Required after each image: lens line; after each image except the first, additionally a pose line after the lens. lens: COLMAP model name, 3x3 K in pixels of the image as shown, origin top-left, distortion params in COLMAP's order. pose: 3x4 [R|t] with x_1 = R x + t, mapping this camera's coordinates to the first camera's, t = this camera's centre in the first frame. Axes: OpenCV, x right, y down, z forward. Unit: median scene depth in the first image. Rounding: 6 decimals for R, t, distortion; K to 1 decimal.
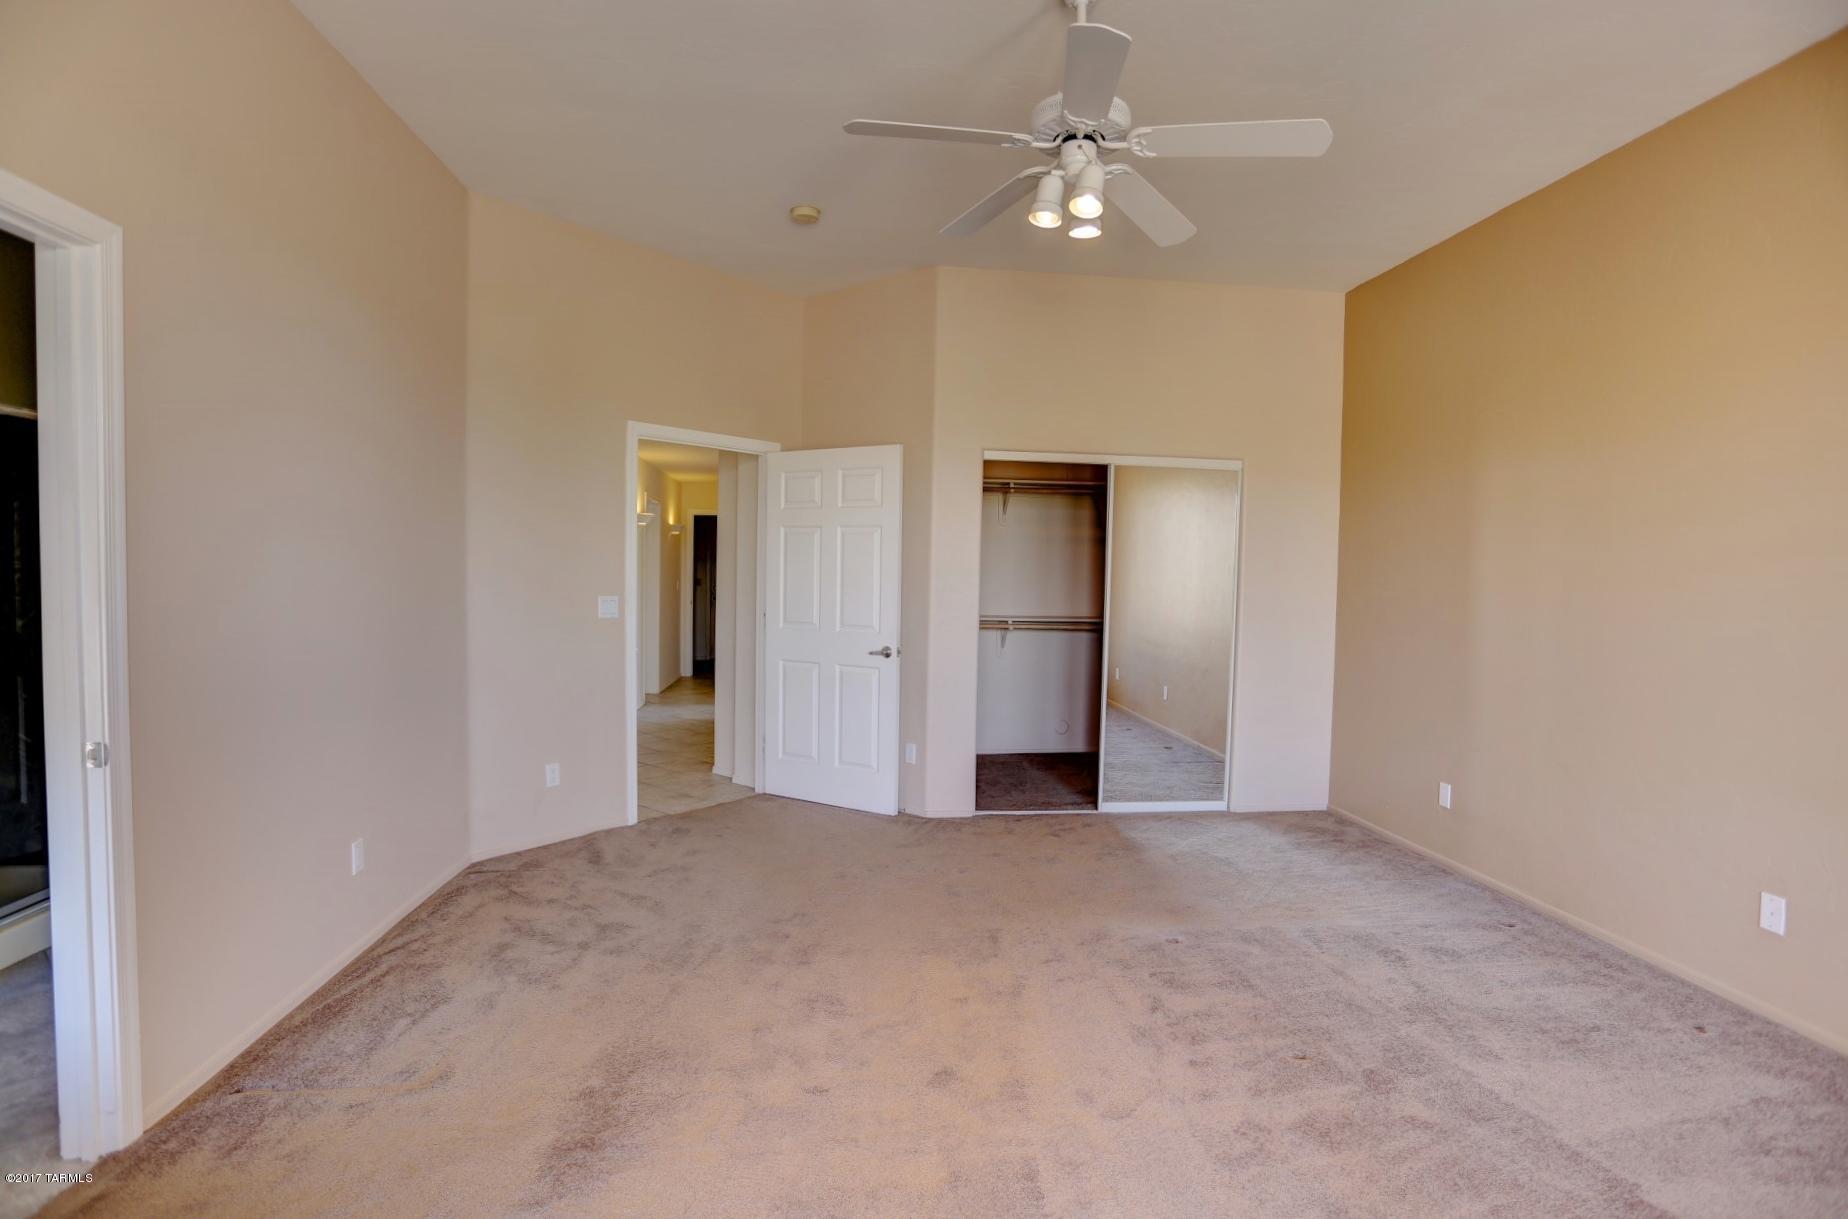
lens RADIAL K [[916.7, 0, 959.3], [0, 916.7, 618.1], [0, 0, 1]] dist [-0.091102, 0.073707]
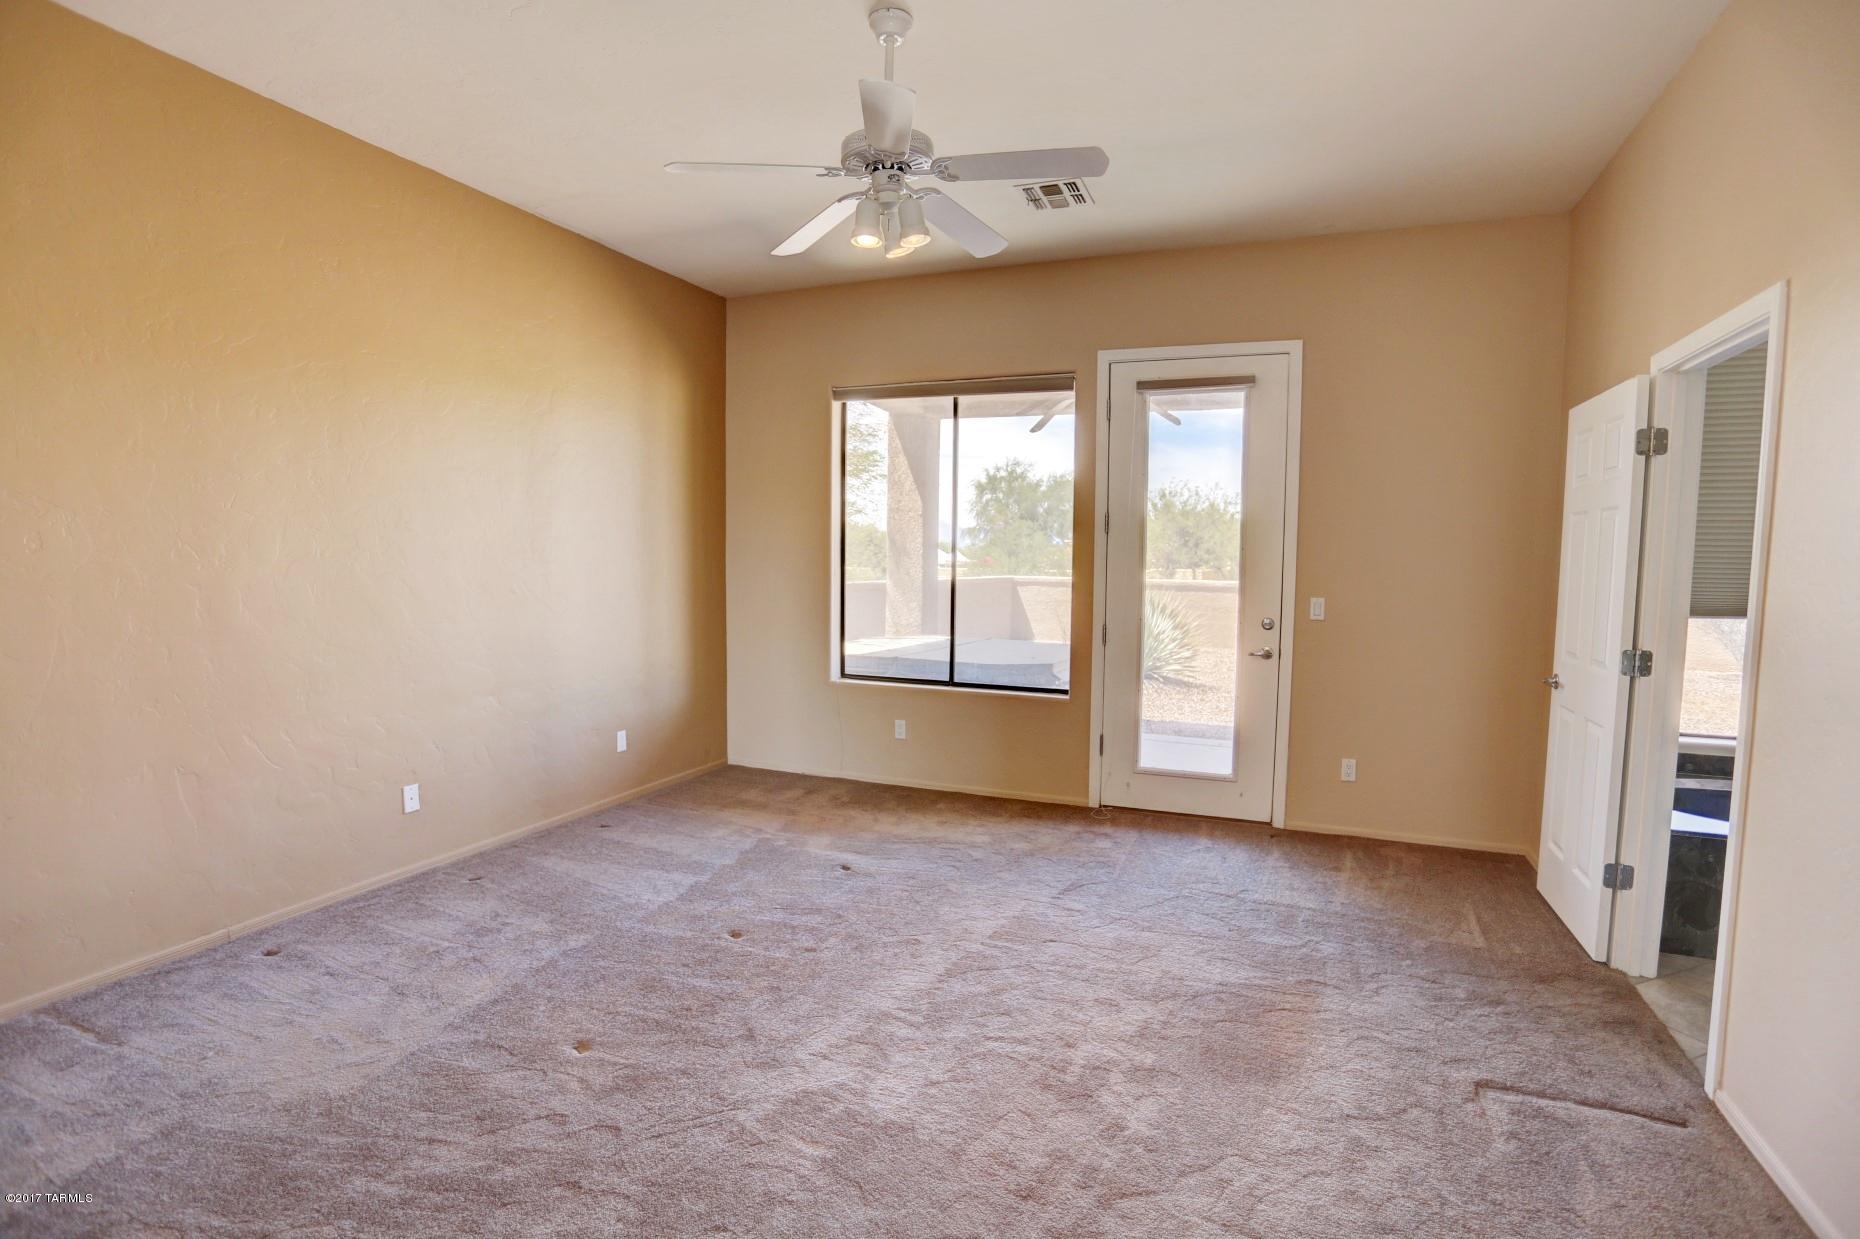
lens RADIAL K [[918.0, 0, 926.3], [0, 918.0, 625.8], [0, 0, 1]] dist [-0.038580, 0.009358]
pose [[-0.862143, -0.069555, 0.501868, -0.283572], [-0.009117, 0.992502, 0.121890, -0.067890], [-0.506583, 0.100511, -0.856313, 1.131344]]
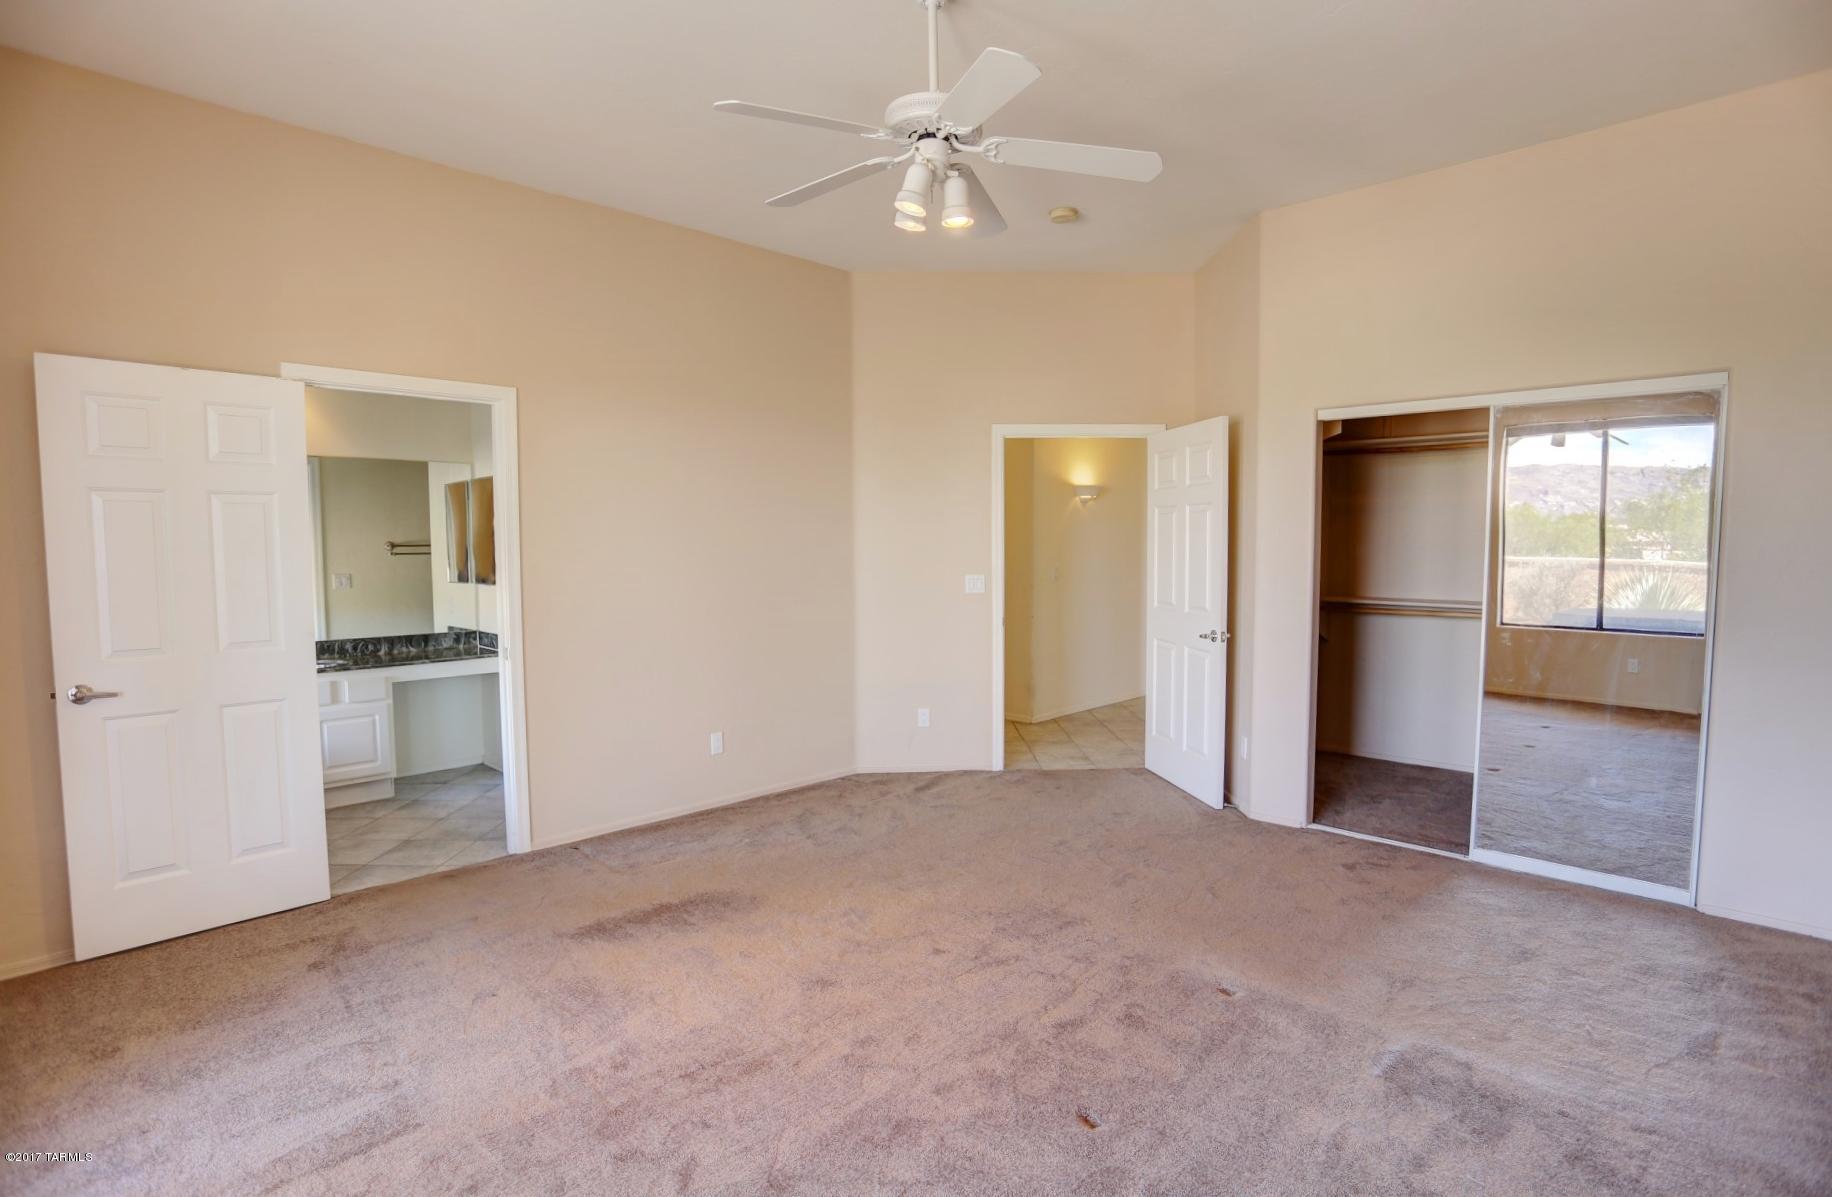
lens RADIAL K [[924.3, 0, 915.1], [0, 924.3, 595.6], [0, 0, 1]] dist [-0.019446, 0.001176]
pose [[0.629720, 0.023422, -0.776469, 0.550097], [-0.019798, 0.999705, 0.014100, -0.014644], [0.776570, 0.006493, 0.629997, 0.178882]]
